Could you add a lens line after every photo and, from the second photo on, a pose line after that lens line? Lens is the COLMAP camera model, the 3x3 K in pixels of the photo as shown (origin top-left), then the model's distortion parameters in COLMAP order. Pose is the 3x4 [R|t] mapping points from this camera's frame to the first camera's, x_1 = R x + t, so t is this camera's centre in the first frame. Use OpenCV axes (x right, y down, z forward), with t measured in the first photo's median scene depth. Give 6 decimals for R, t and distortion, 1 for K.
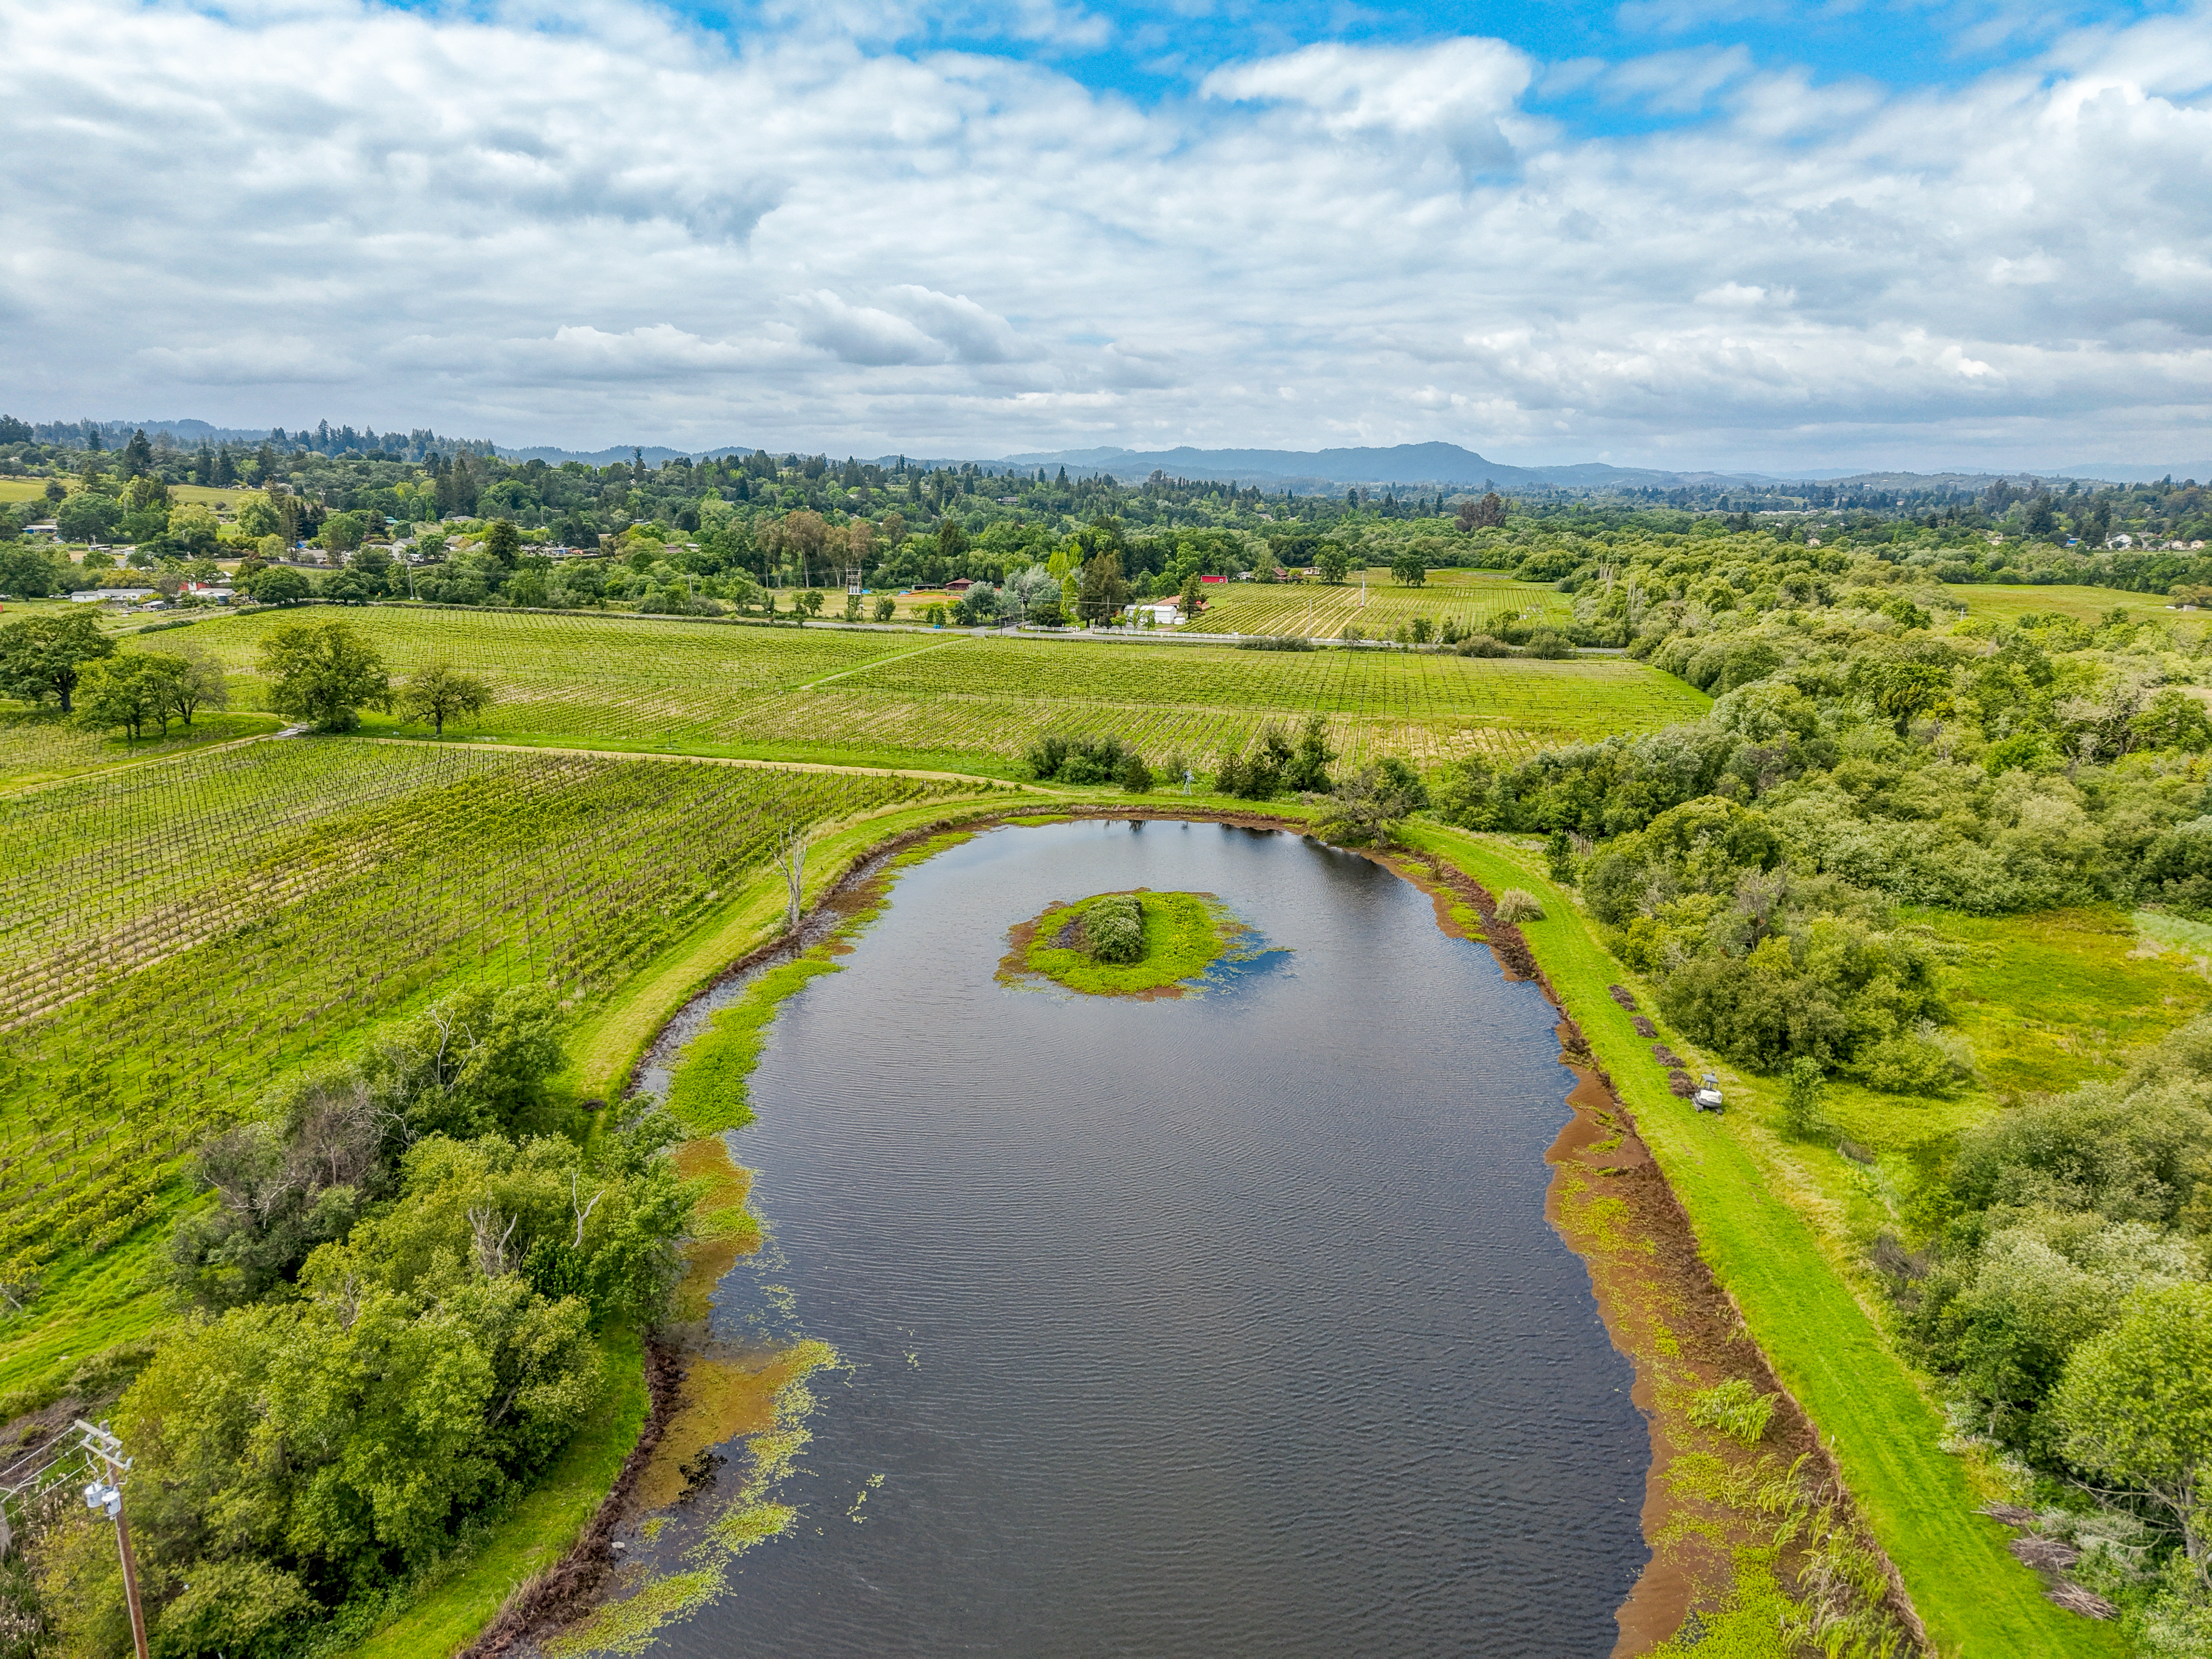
lens RADIAL K [[1474.6, 0, 1119.9], [0, 1474.6, 793.3], [0, 0, 1]] dist [0.009242, -0.010184]
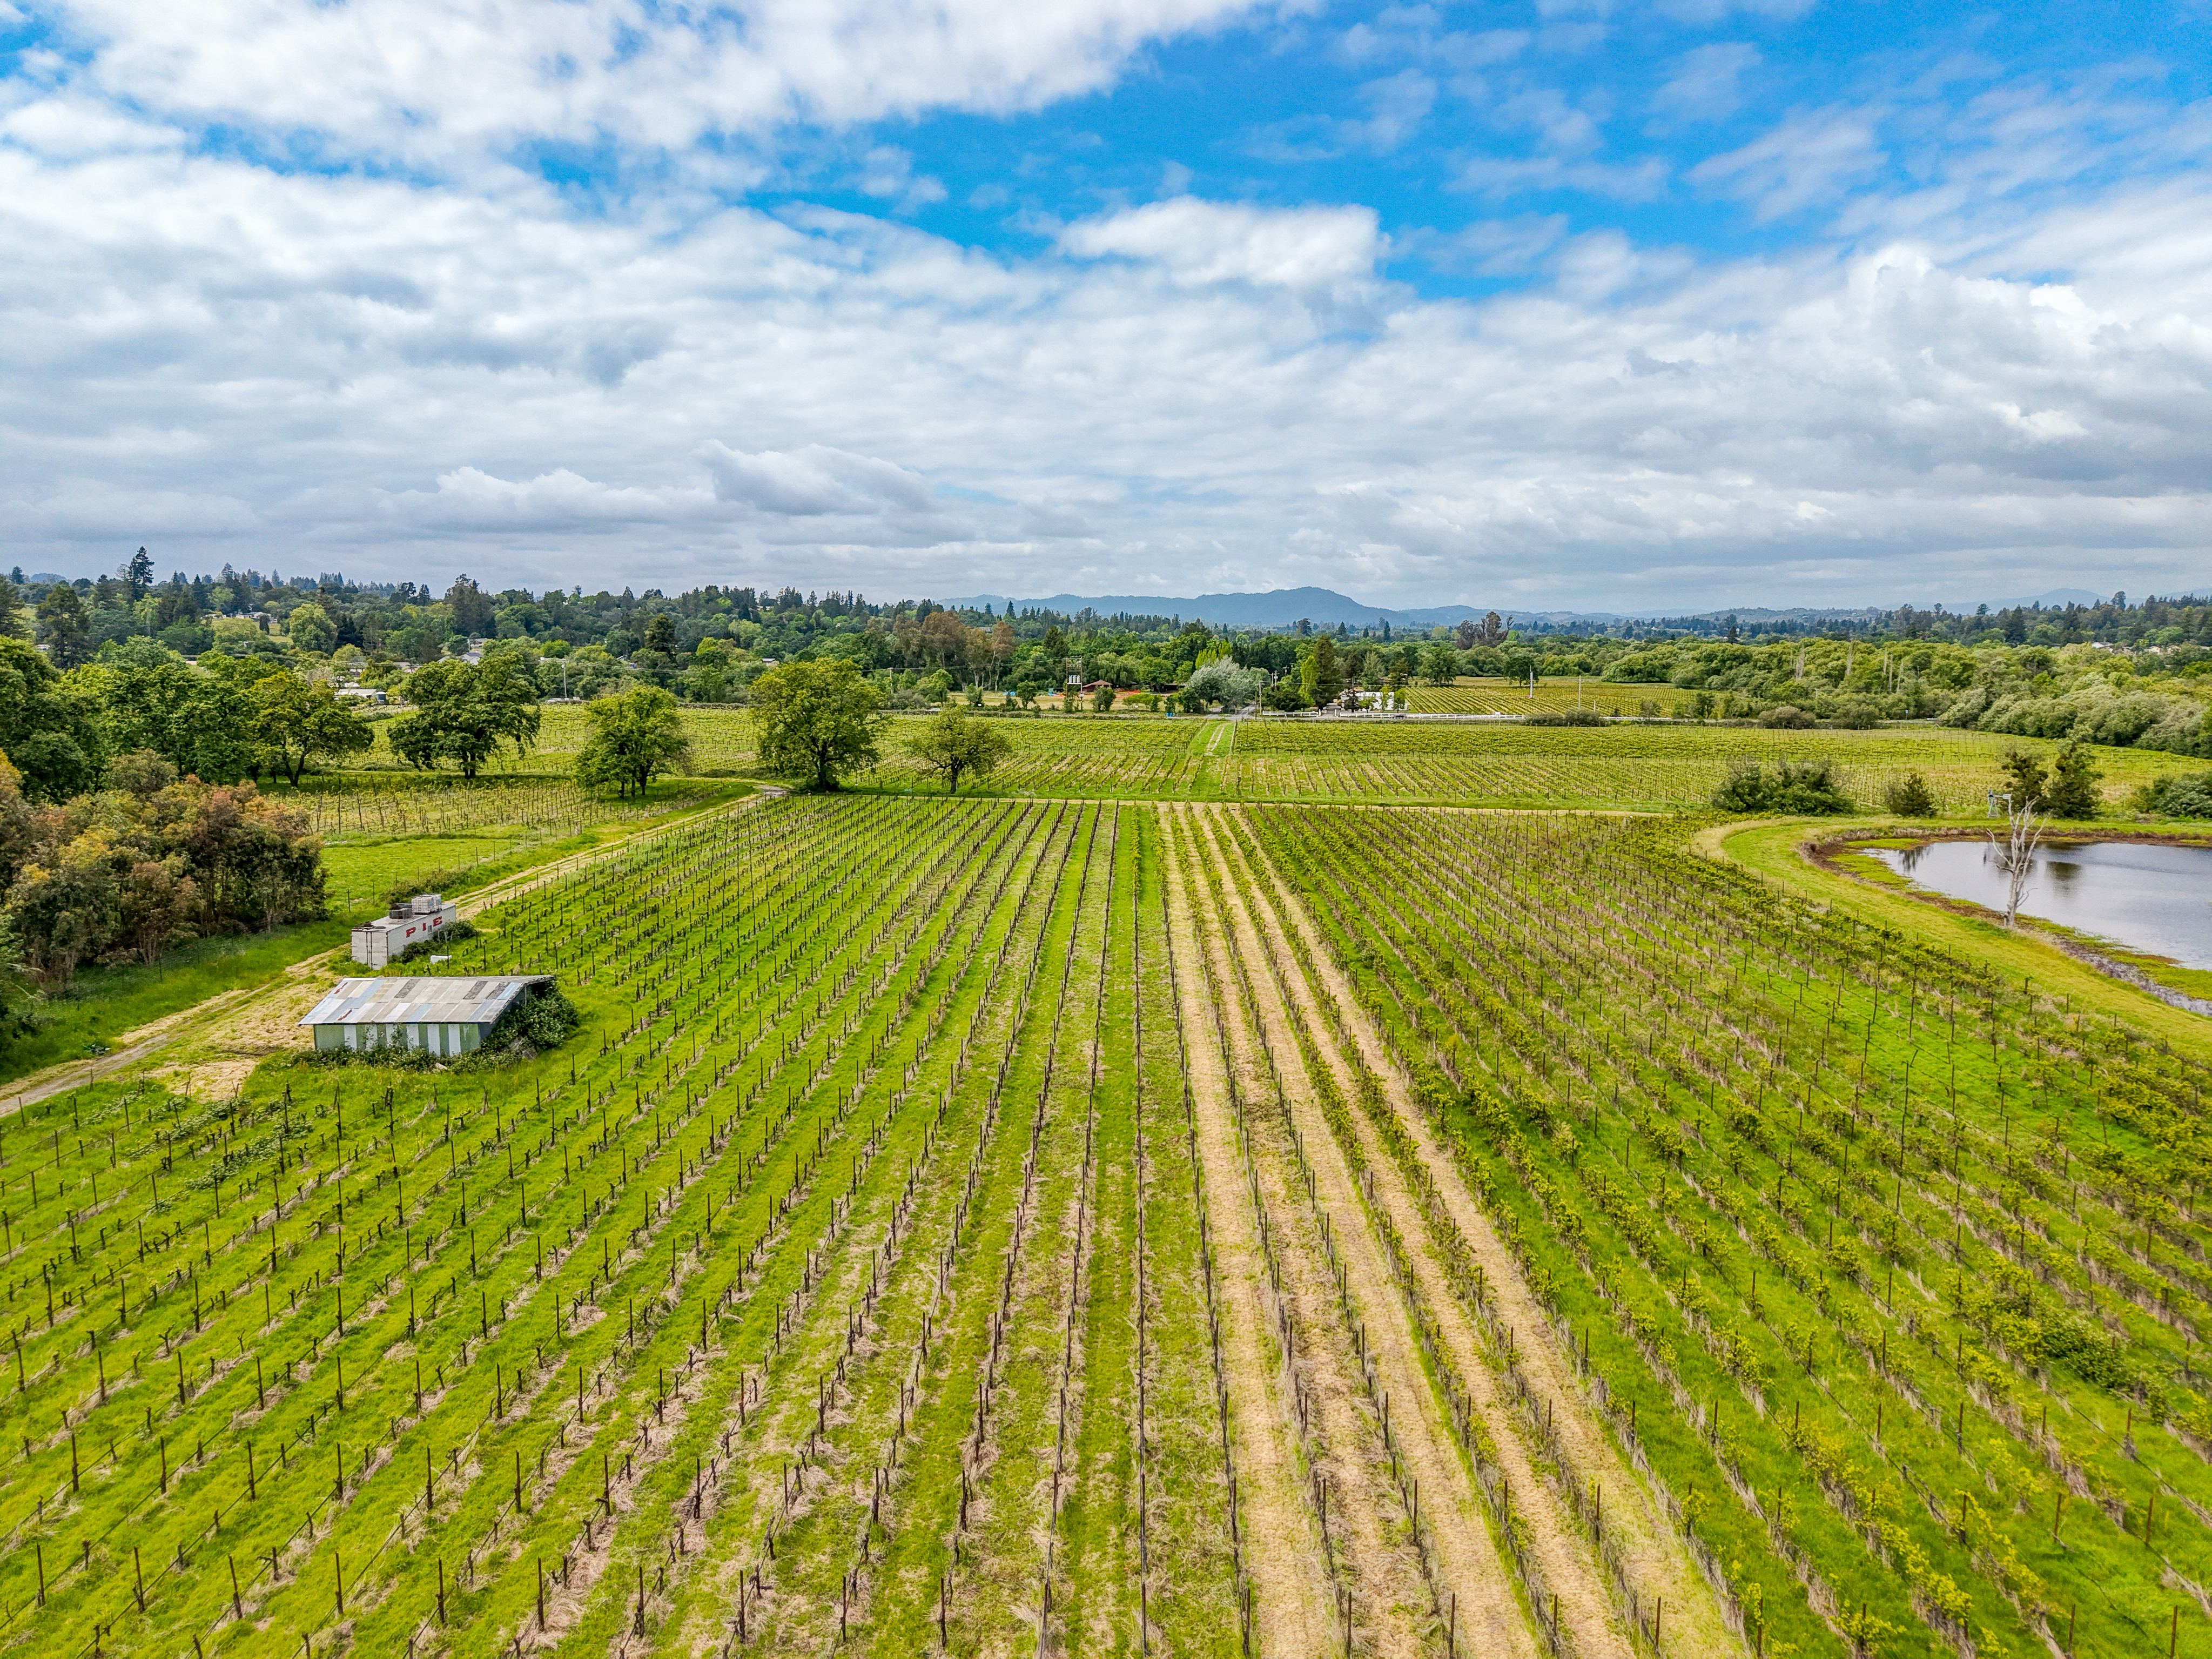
lens RADIAL K [[1474.8, 0, 1124.5], [0, 1474.8, 855.4], [0, 0, 1]] dist [0.009242, -0.010184]
pose [[0.995557, -0.026195, 0.090439, -0.155800], [0.031272, 0.997986, -0.055186, 0.015880], [-0.088812, 0.057769, 0.994372, 0.059613]]
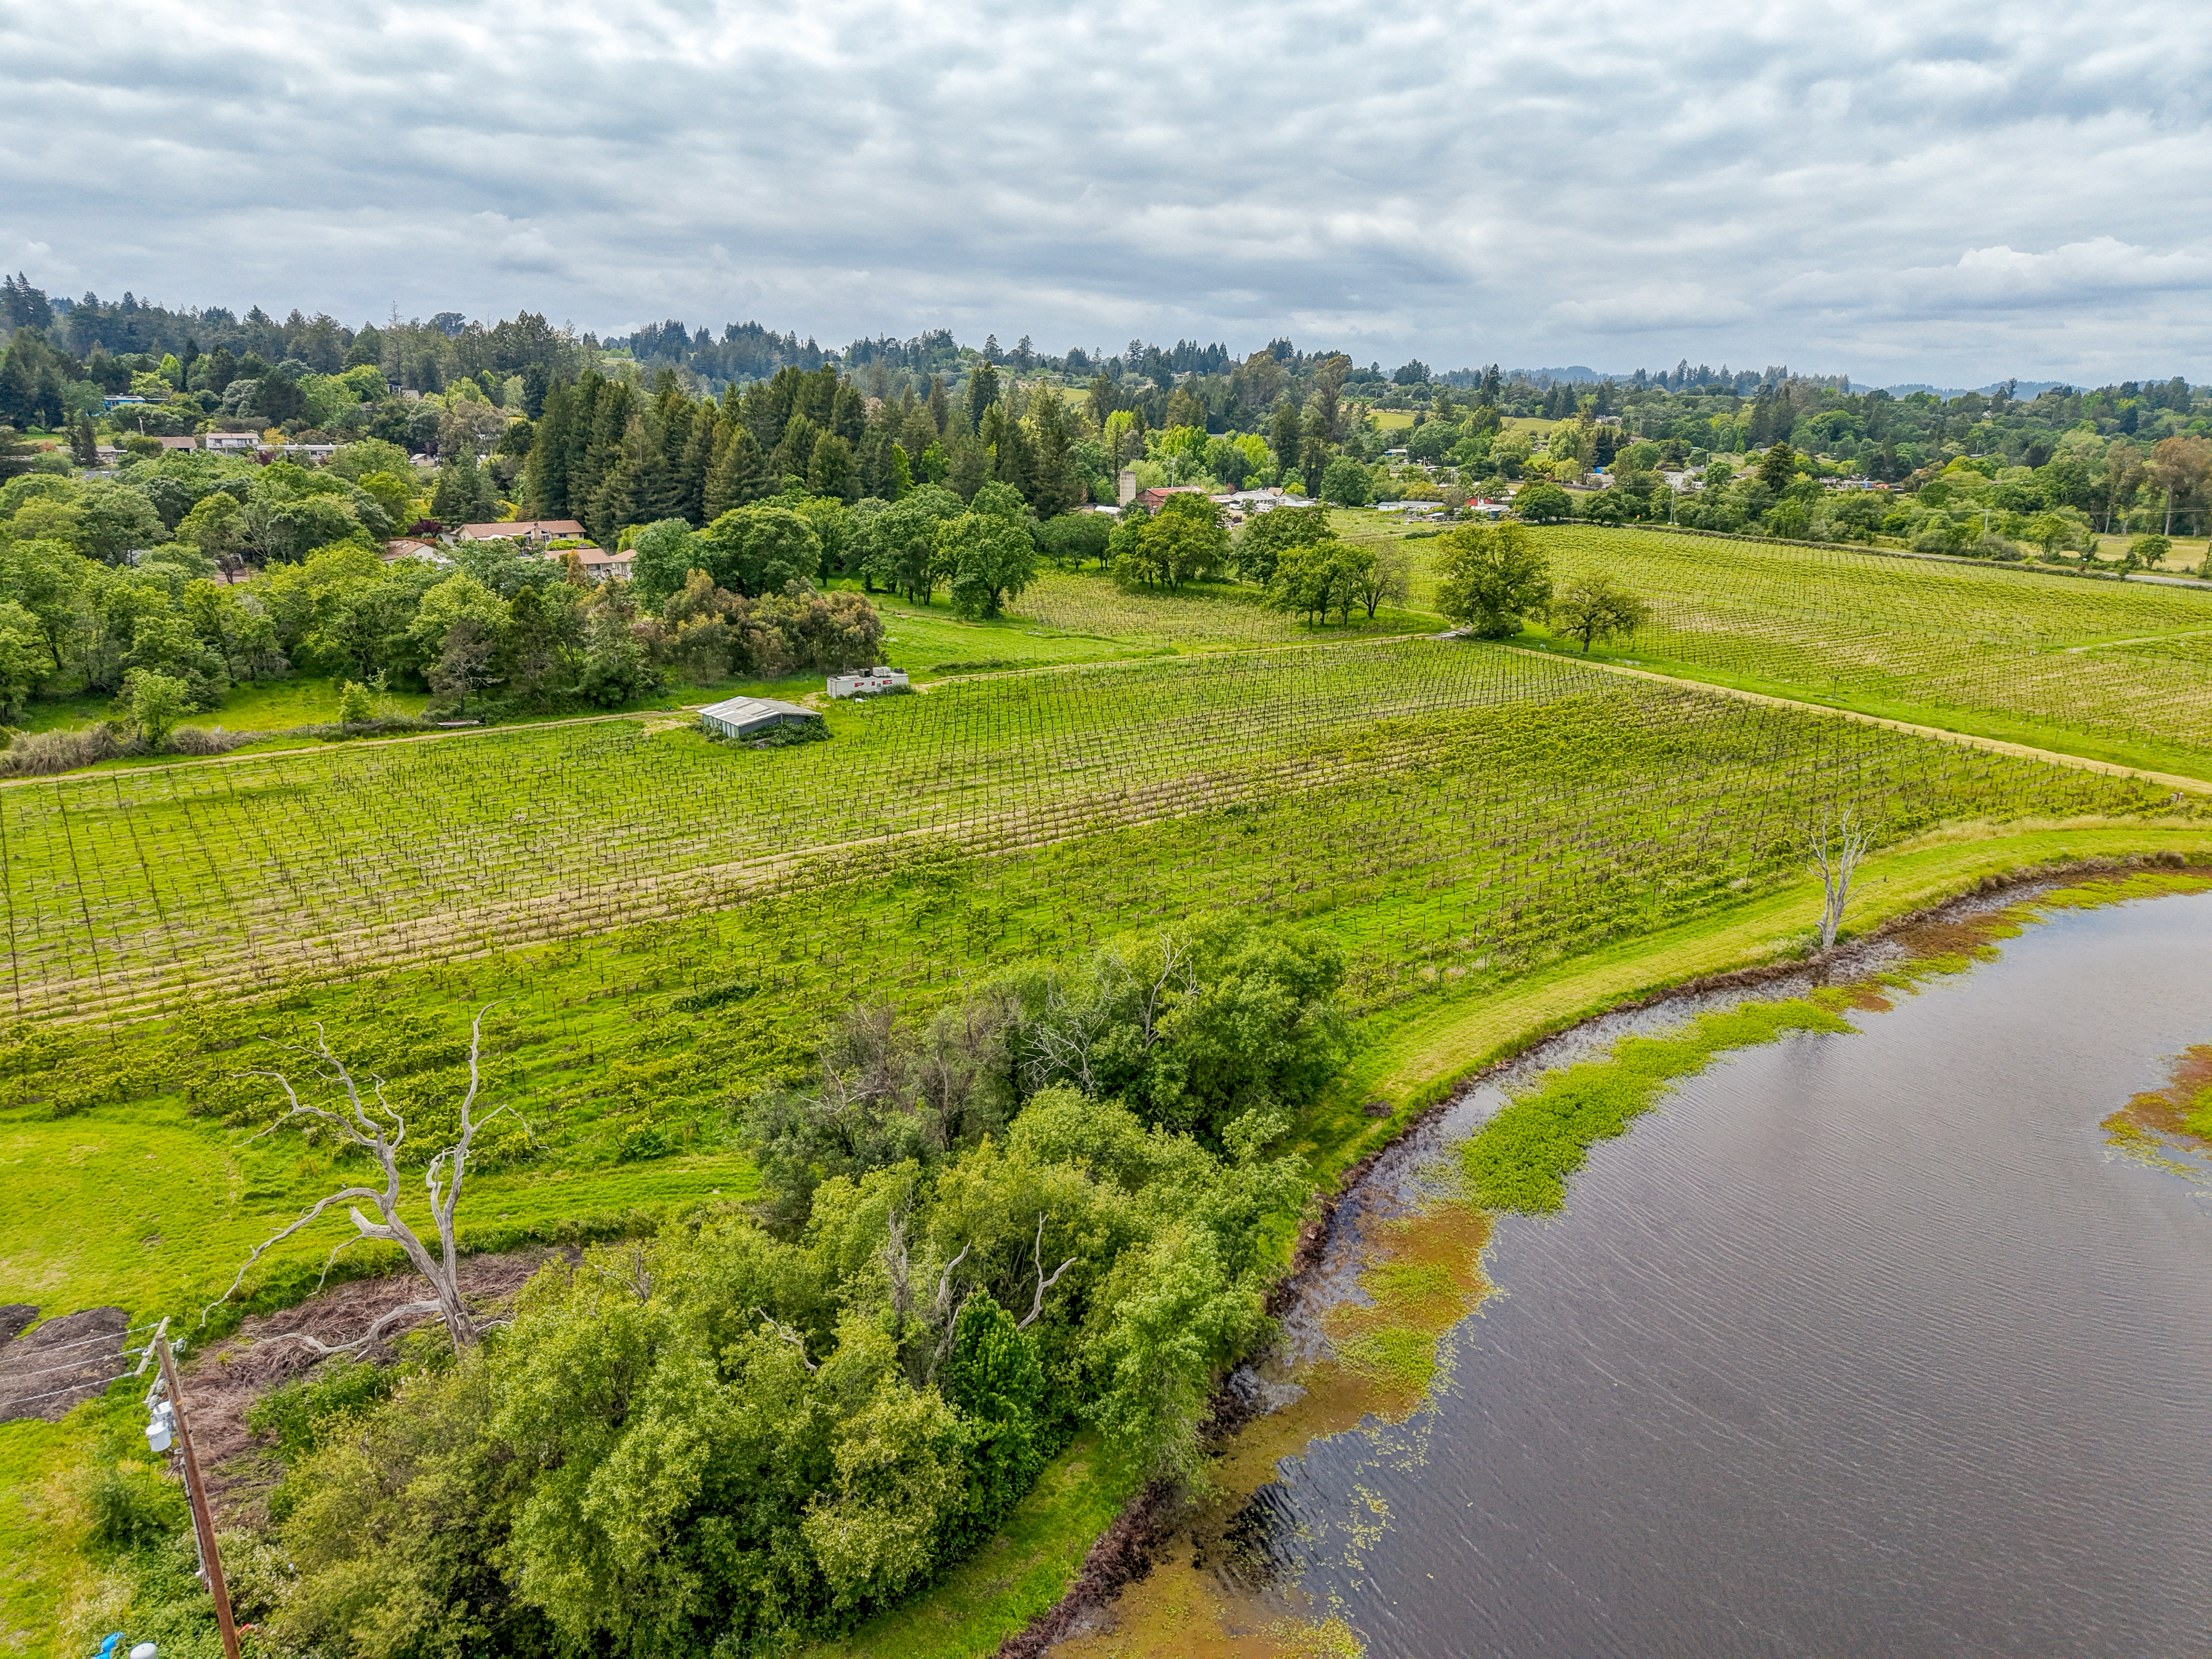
lens RADIAL K [[1474.6, 0, 1112.9], [0, 1474.6, 821.6], [0, 0, 1]] dist [0.009242, -0.010184]
pose [[0.662327, 0.190491, -0.724594, 0.011569], [-0.151144, 0.981225, 0.119801, -0.000766], [0.733811, 0.030170, 0.678684, 0.057254]]
